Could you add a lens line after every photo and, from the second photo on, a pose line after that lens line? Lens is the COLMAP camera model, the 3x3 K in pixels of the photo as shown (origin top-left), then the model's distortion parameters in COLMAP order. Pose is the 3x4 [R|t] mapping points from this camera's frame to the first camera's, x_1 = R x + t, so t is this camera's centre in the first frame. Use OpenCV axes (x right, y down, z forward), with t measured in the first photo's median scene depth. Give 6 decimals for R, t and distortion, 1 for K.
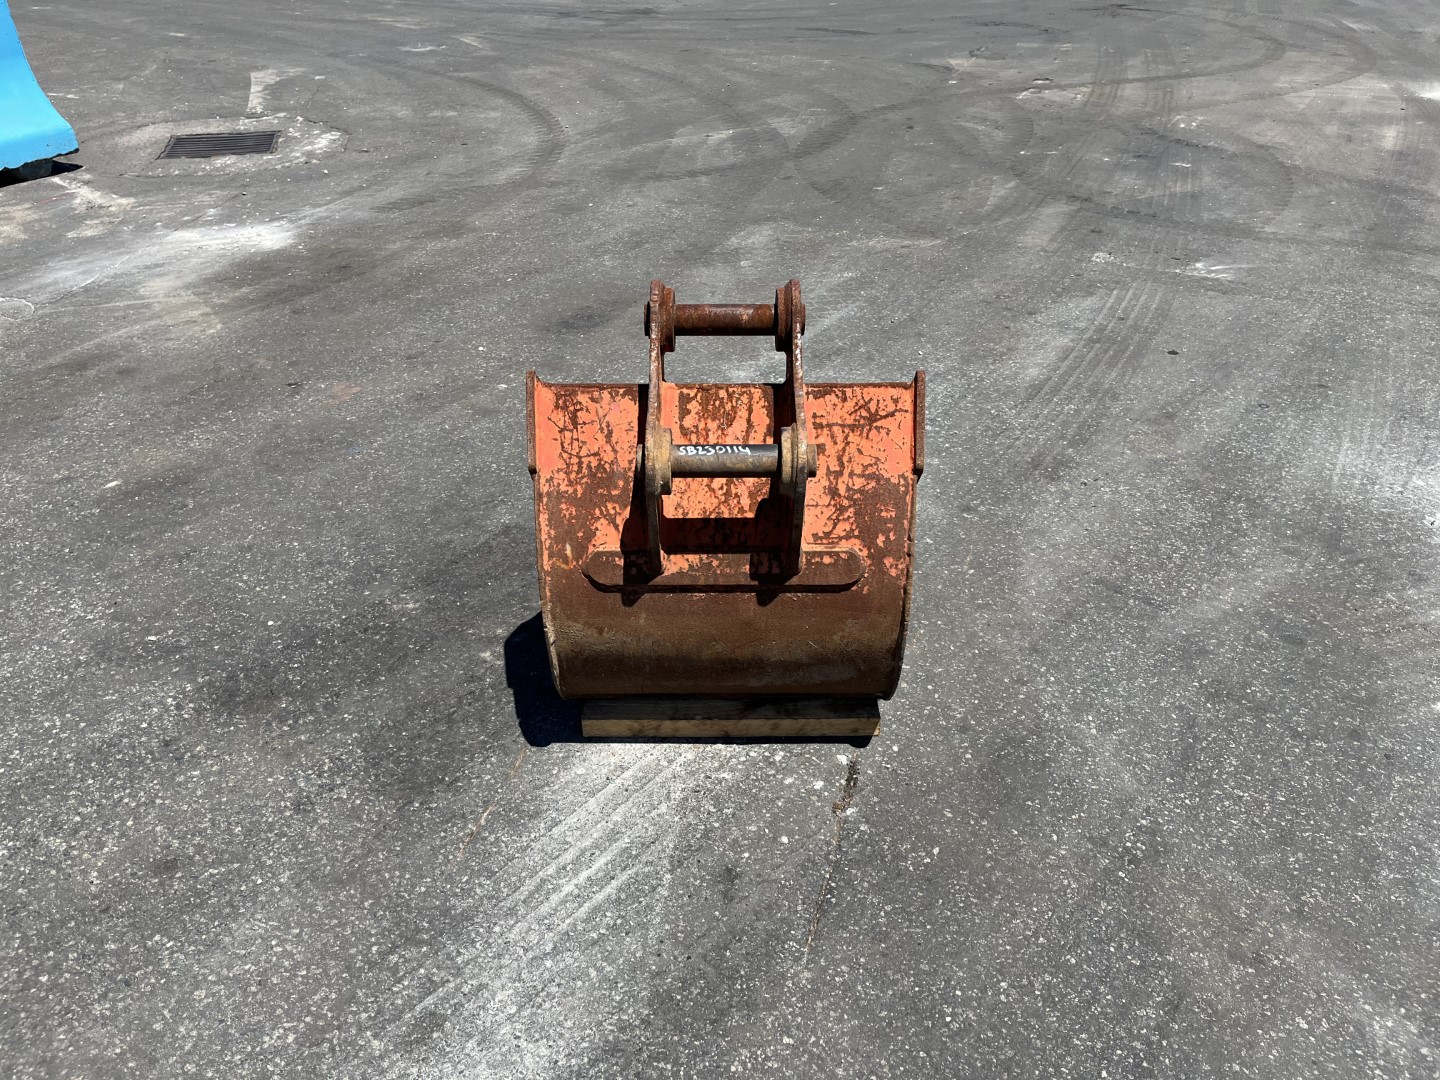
lens RADIAL K [[1088.3, 0, 716.4], [0, 1088.3, 559.1], [0, 0, 1]] dist [0.057230, -0.079533]
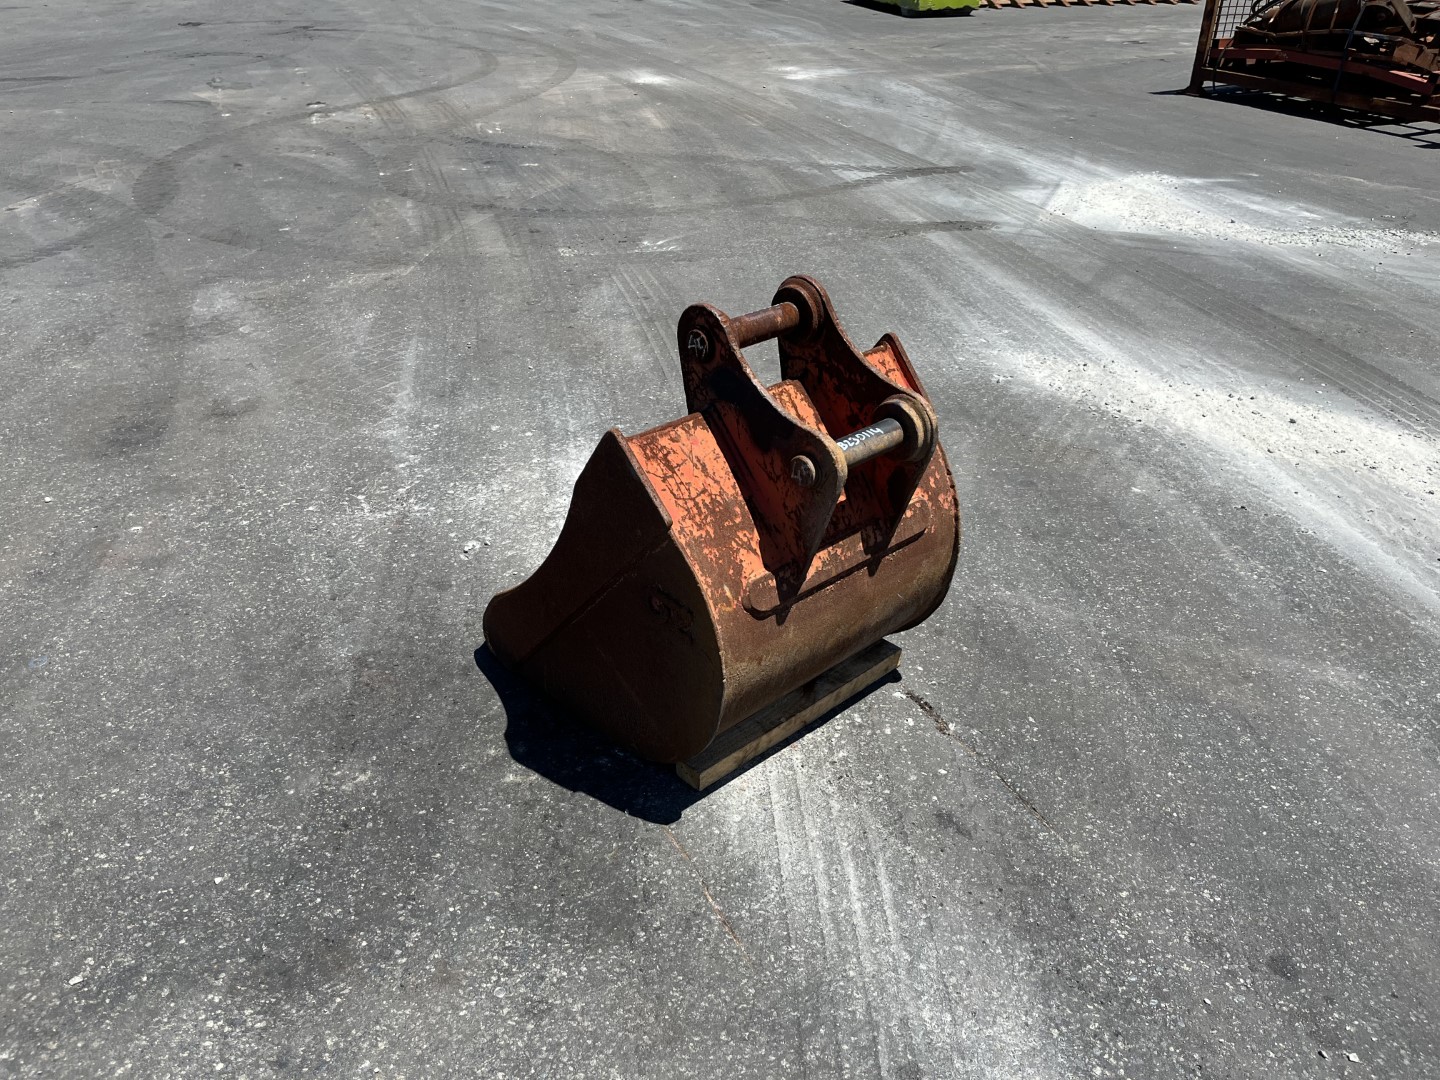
lens RADIAL K [[1088.3, 0, 716.4], [0, 1088.3, 559.1], [0, 0, 1]] dist [0.057230, -0.079533]
pose [[0.740109, -0.344306, 0.577661, -0.678247], [0.353980, 0.929818, 0.100678, -0.133212], [-0.571783, 0.129968, 0.810045, 0.223913]]
